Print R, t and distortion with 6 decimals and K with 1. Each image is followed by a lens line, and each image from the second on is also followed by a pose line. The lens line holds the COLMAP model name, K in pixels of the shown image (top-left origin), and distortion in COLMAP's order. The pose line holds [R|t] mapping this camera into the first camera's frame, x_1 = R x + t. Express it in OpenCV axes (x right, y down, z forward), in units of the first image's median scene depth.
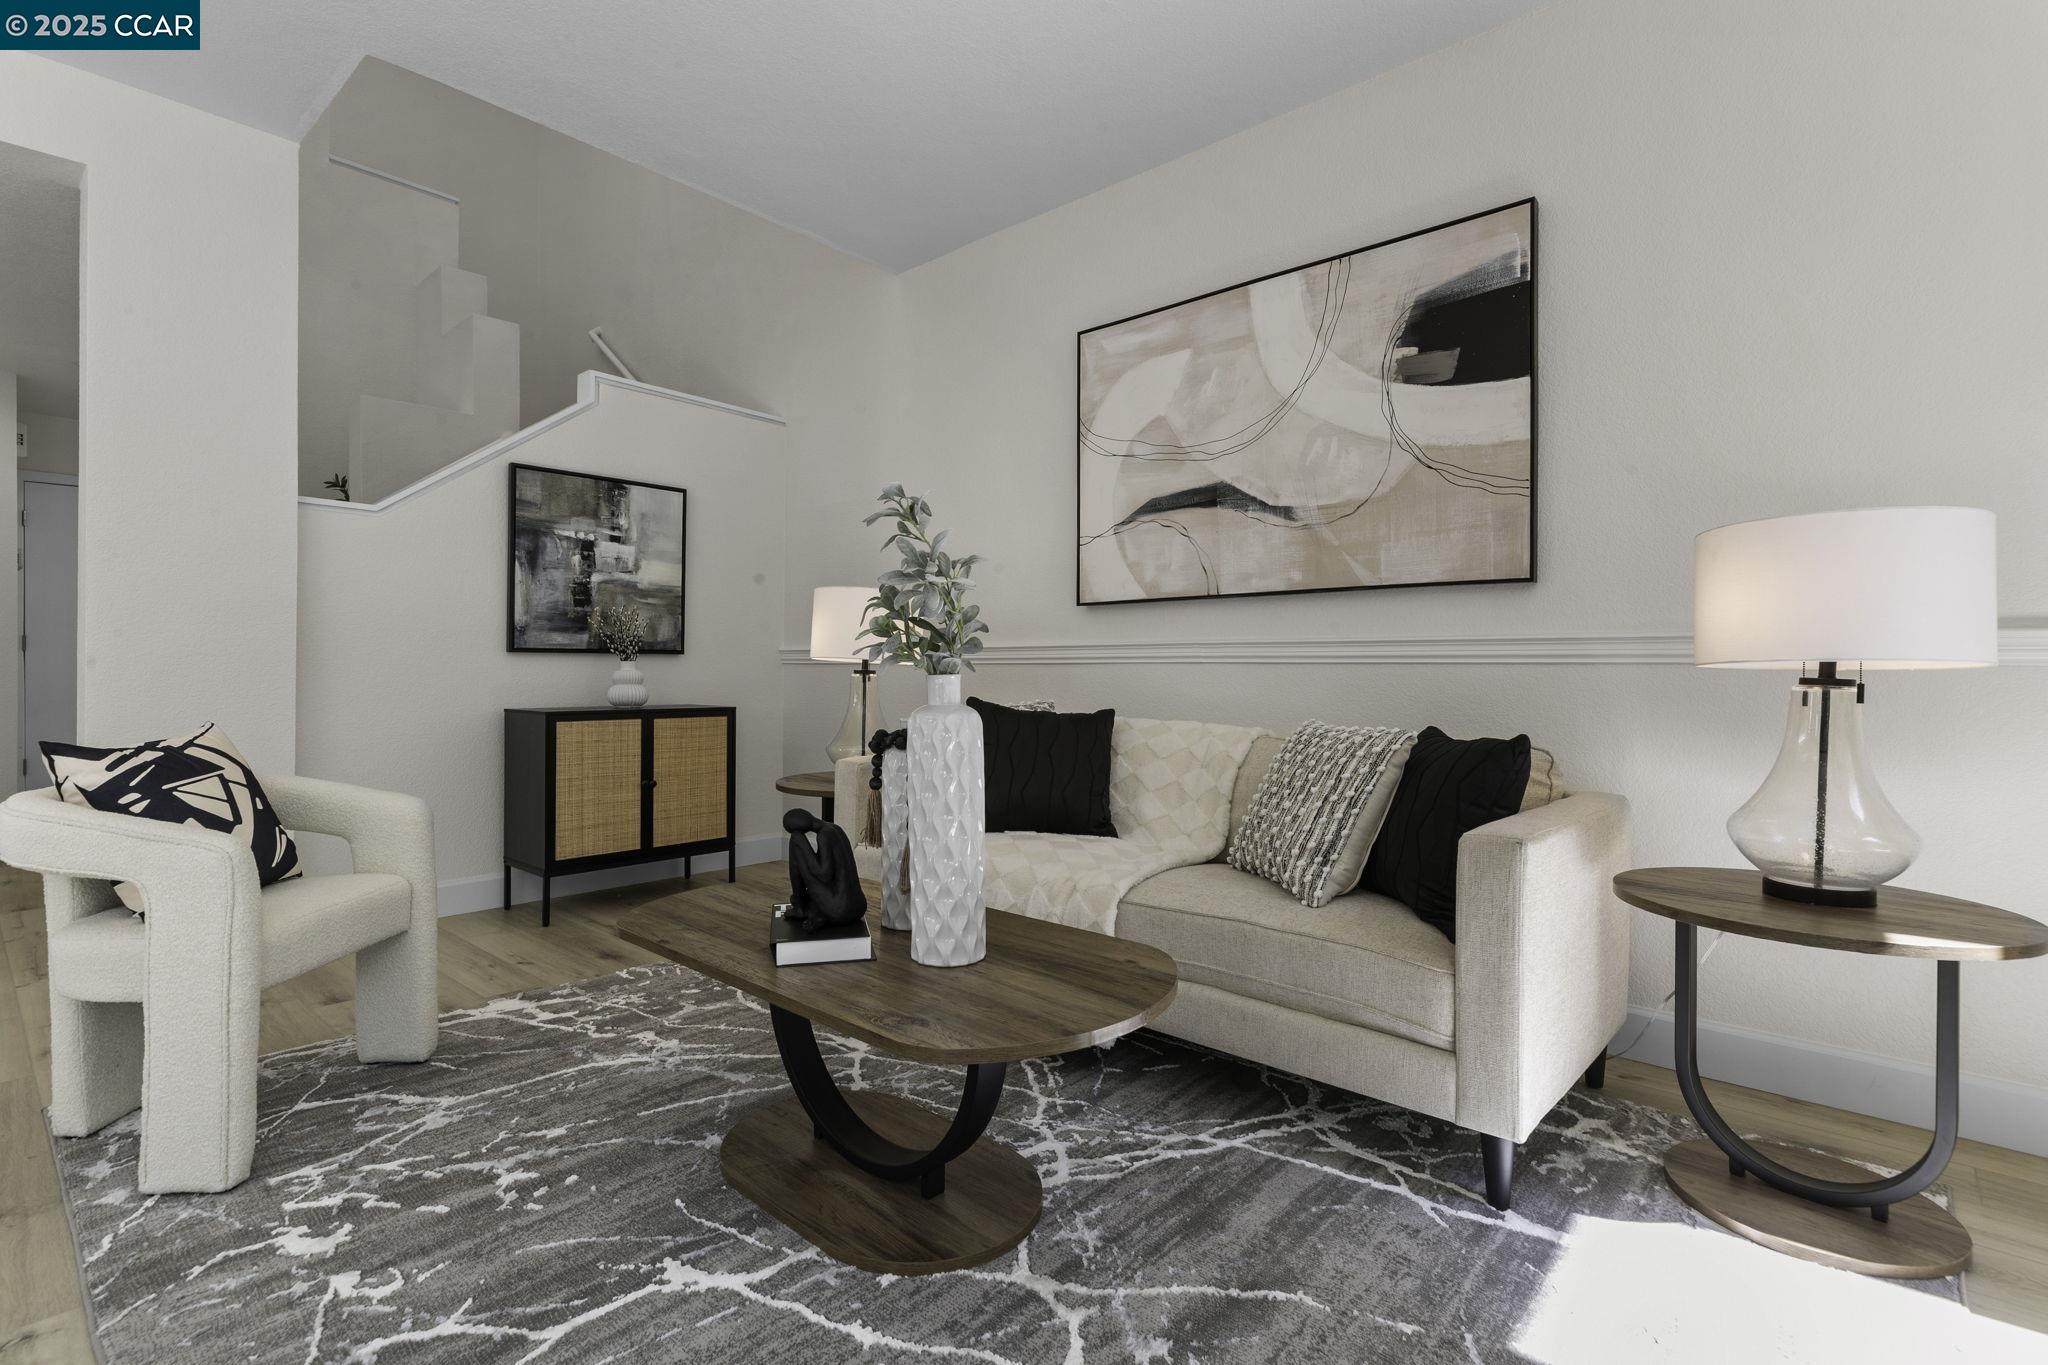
lens RADIAL K [[945.5, 0, 1017.9], [0, 945.5, 667.0], [0, 0, 1]] dist [0.003500, -0.001214]
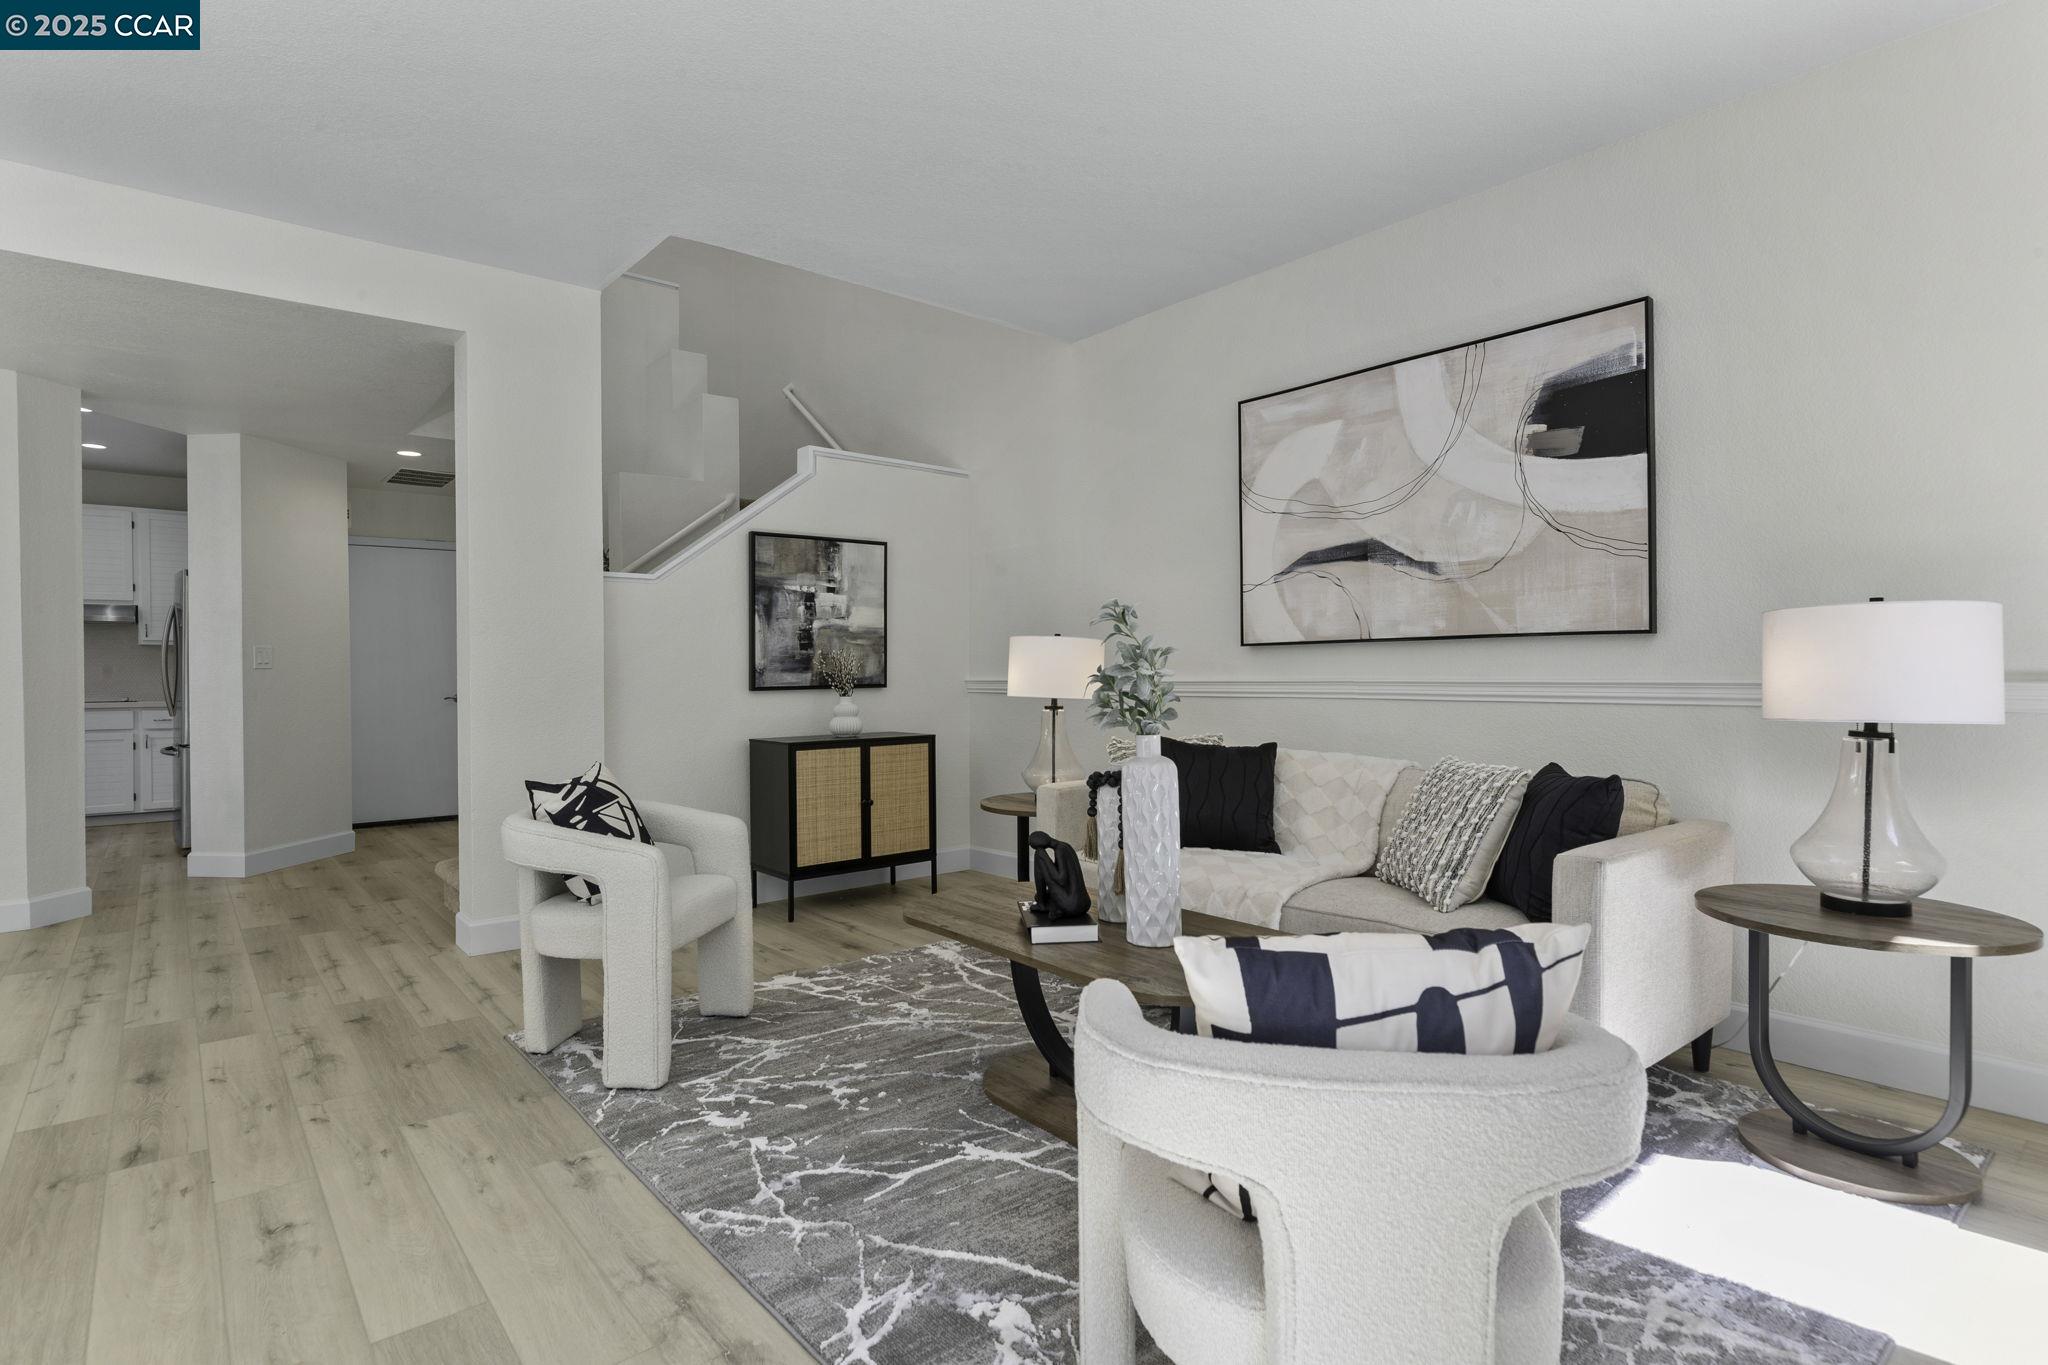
lens RADIAL K [[899.6, 0, 1049.3], [0, 899.6, 697.7], [0, 0, 1]] dist [-0.005530, -0.000200]
pose [[0.989369, -0.013955, -0.144757, -0.022225], [0.015396, 0.999842, 0.008842, -0.041798], [0.144611, -0.010977, 0.989428, -0.217051]]
